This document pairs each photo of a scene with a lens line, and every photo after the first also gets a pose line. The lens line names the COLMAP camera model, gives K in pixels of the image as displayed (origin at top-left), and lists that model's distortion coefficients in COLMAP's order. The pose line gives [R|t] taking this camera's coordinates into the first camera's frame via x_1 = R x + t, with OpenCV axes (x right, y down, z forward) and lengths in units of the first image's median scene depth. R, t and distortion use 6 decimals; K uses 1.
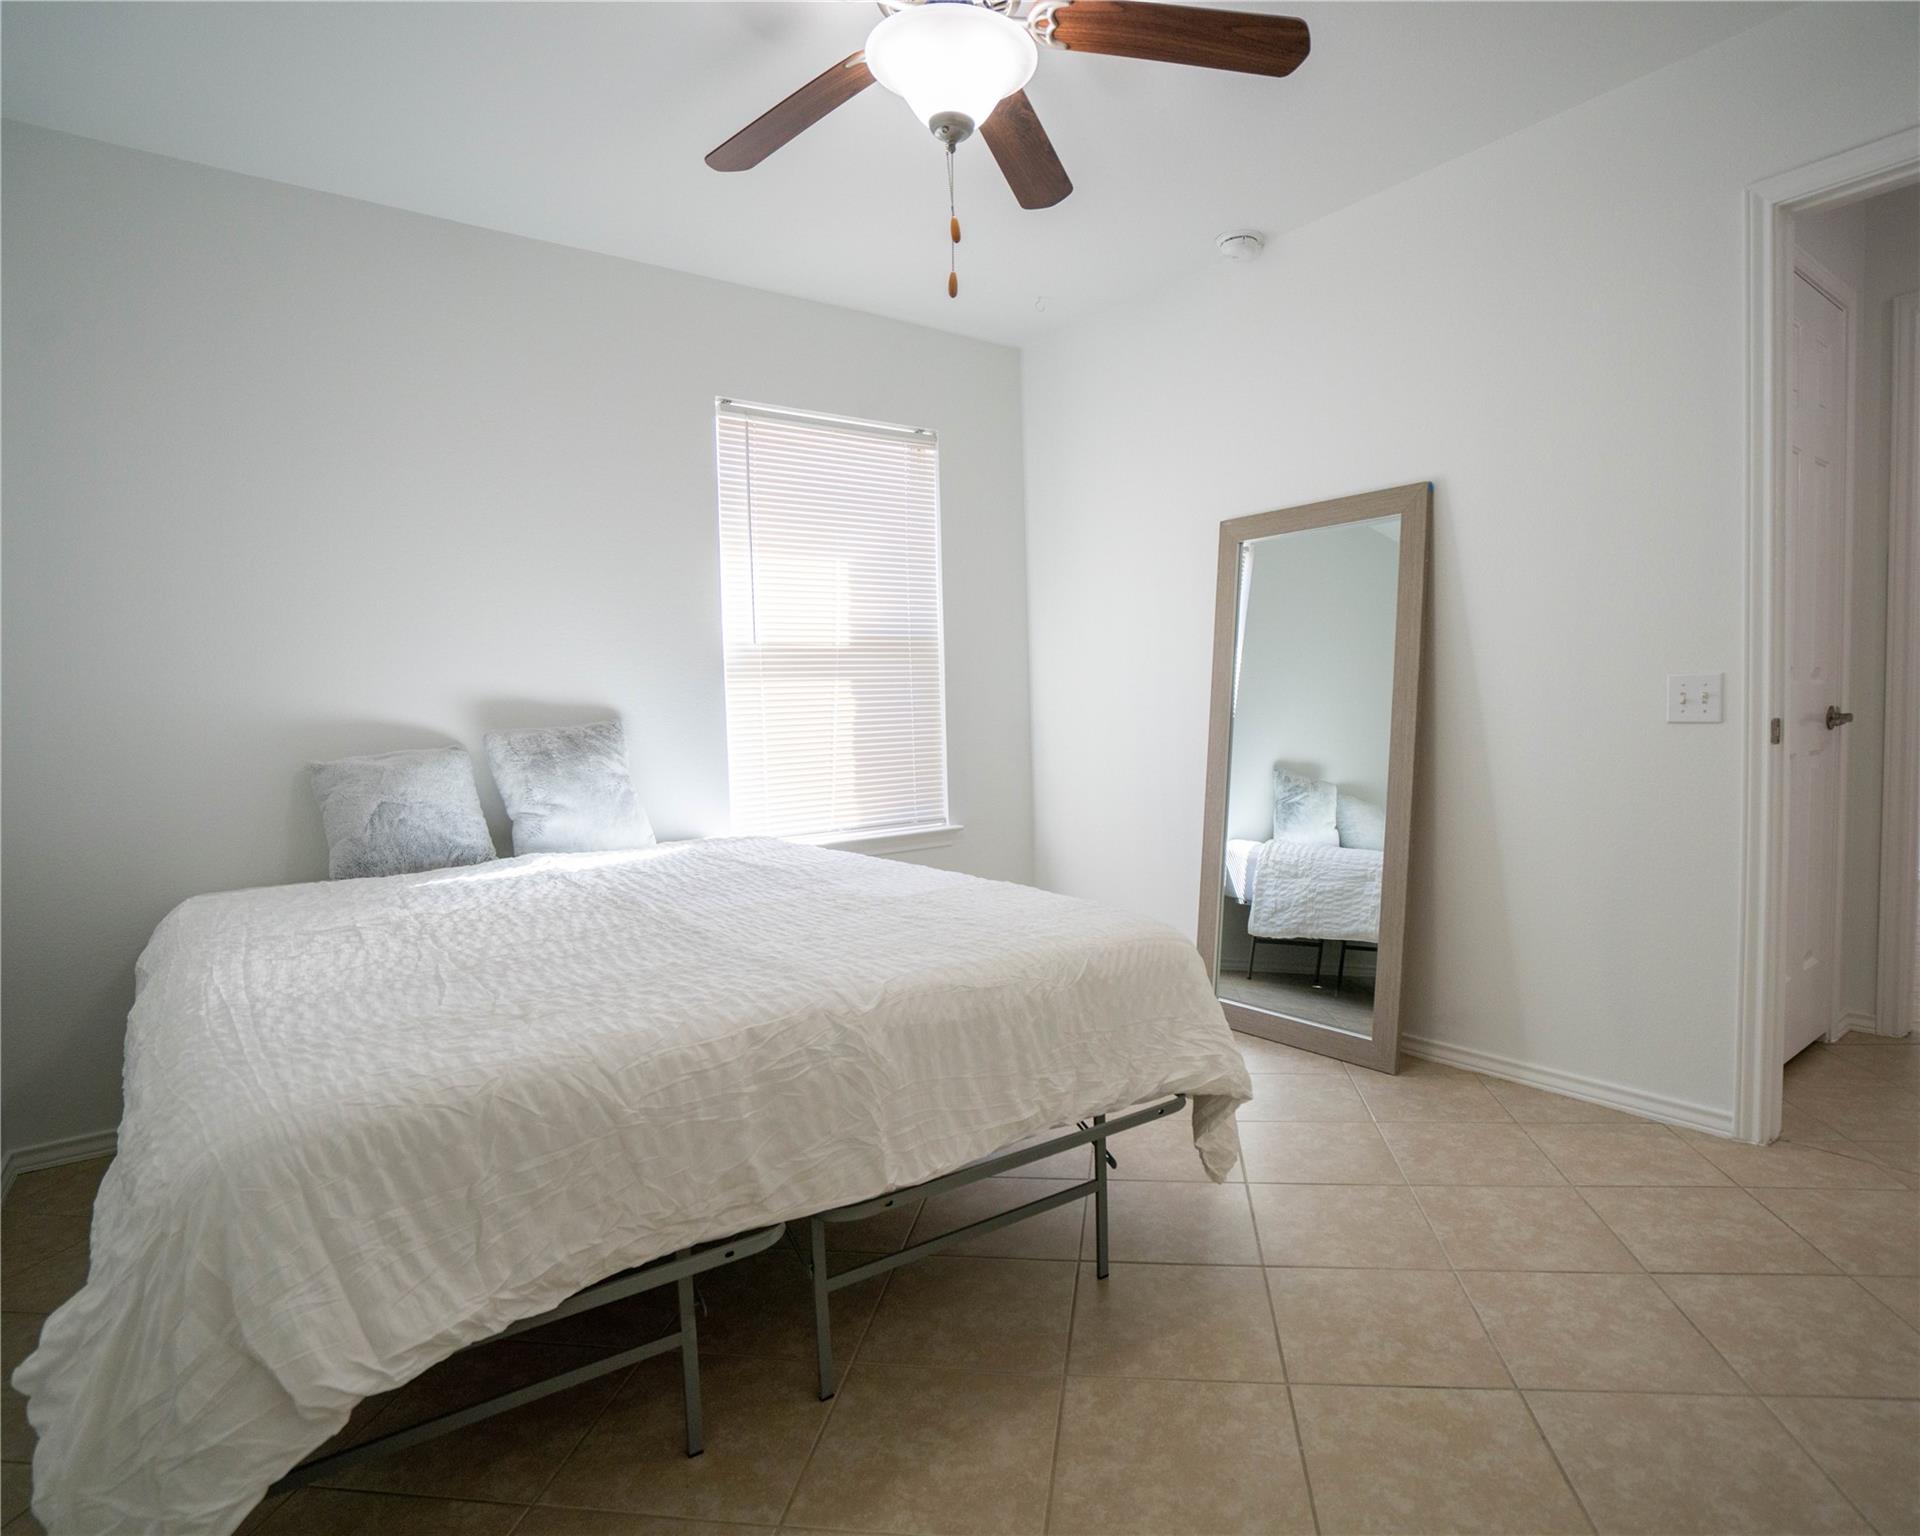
lens RADIAL K [[1122.3, 0, 957.3], [0, 1122.3, 791.3], [0, 0, 1]] dist [-0.091893, 0.049730]
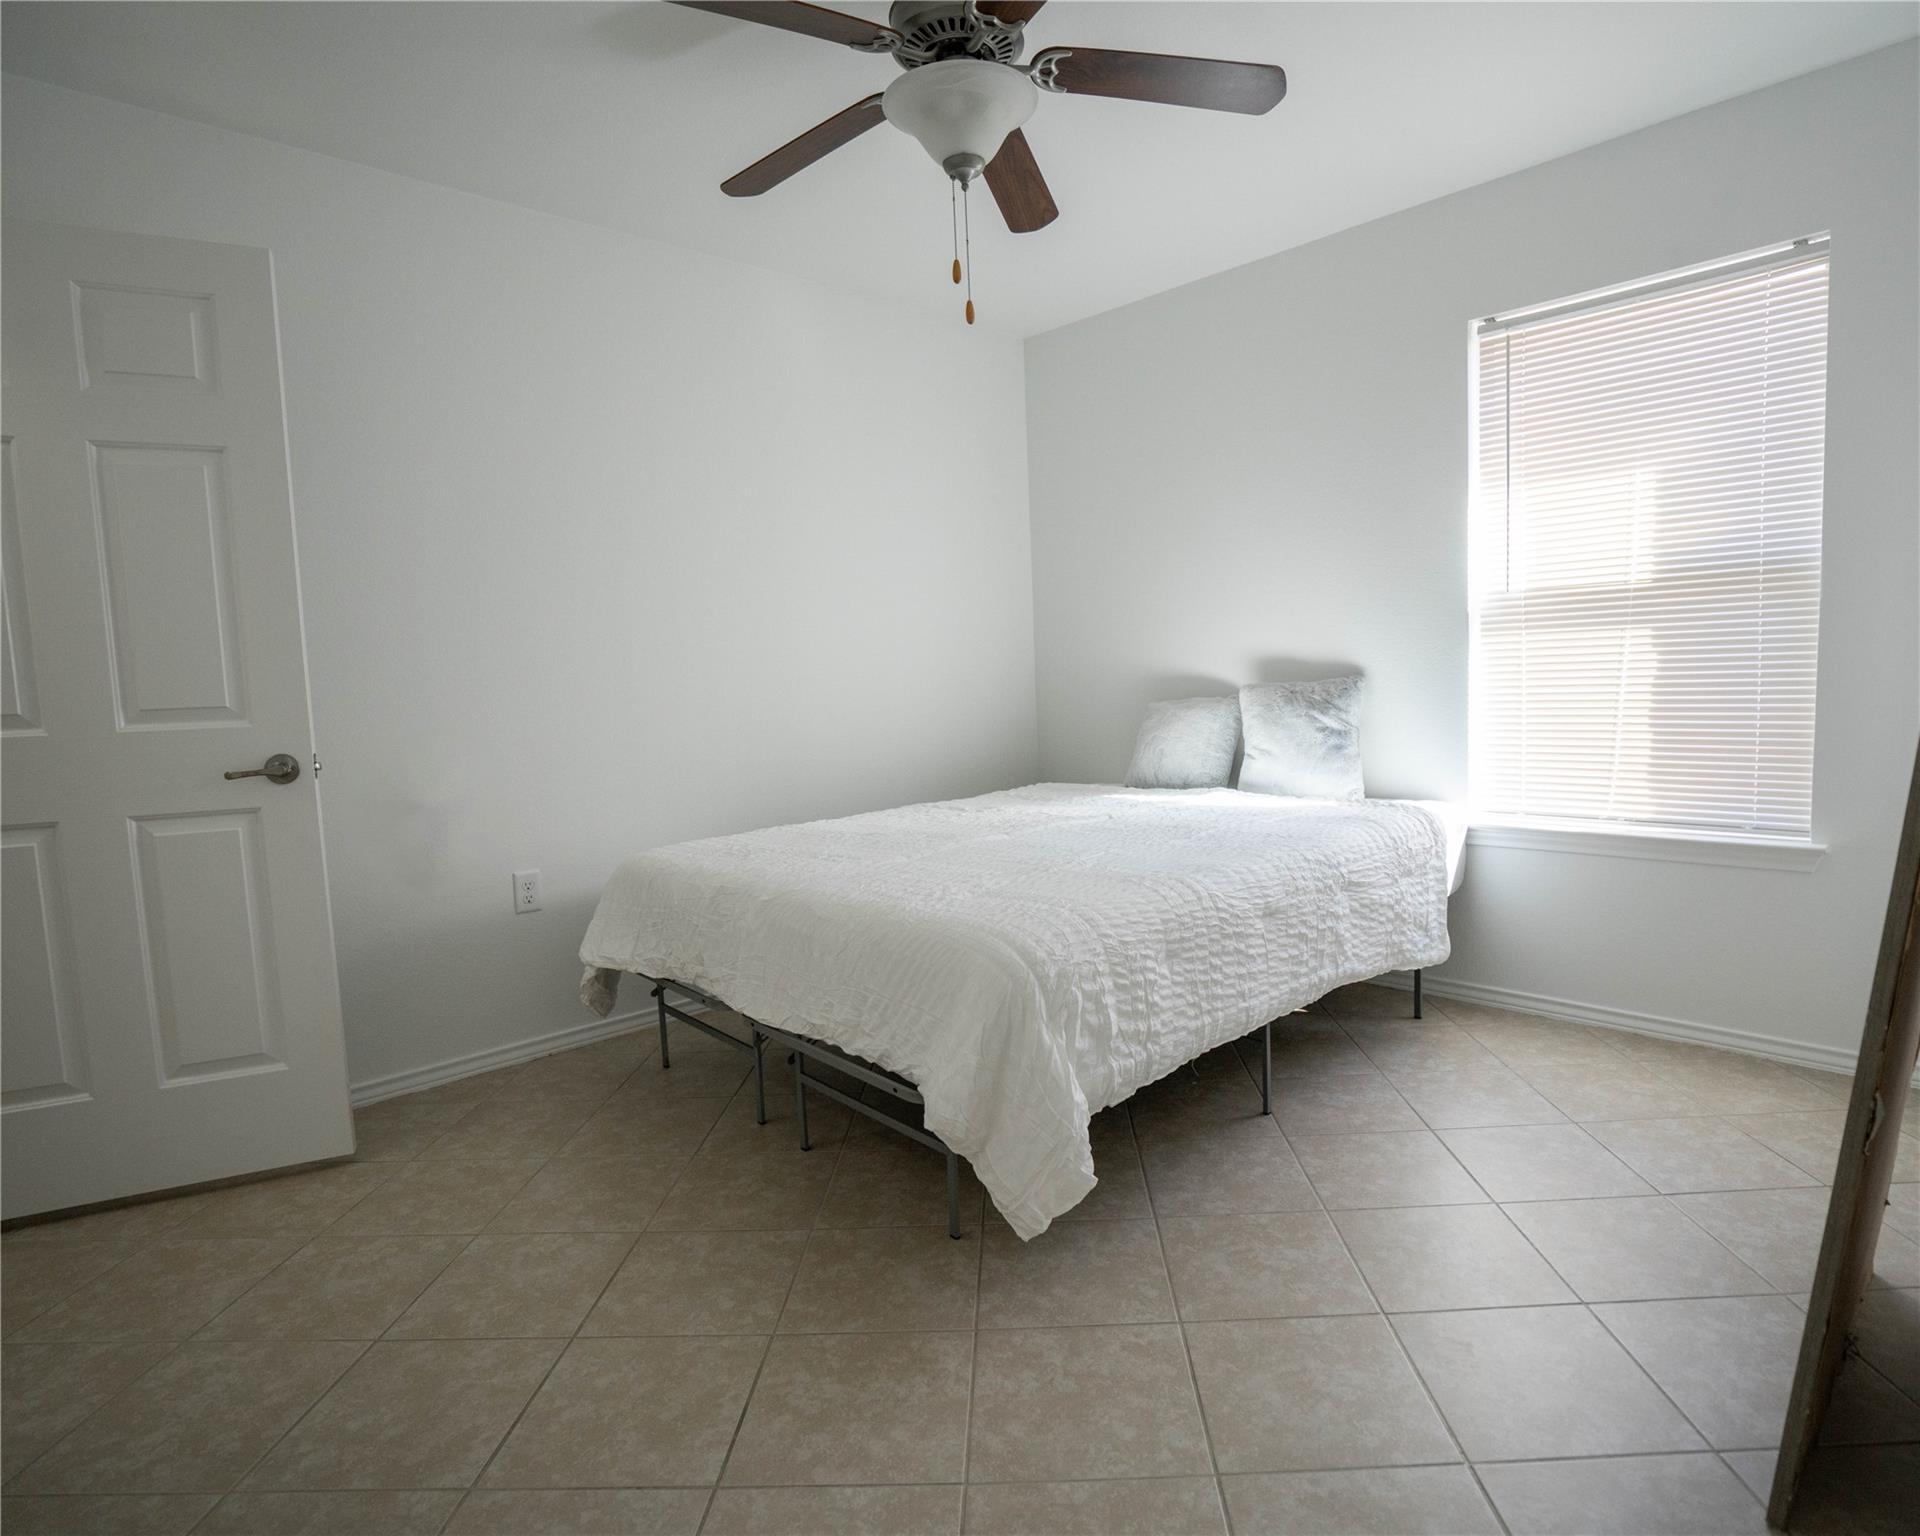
lens RADIAL K [[1084.1, 0, 946.5], [0, 1084.1, 769.3], [0, 0, 1]] dist [-0.056959, 0.022222]
pose [[0.113449, 0.109410, -0.987501, 0.615272], [-0.046018, 0.993430, 0.104780, -0.061323], [0.992478, 0.033556, 0.117739, 0.472837]]
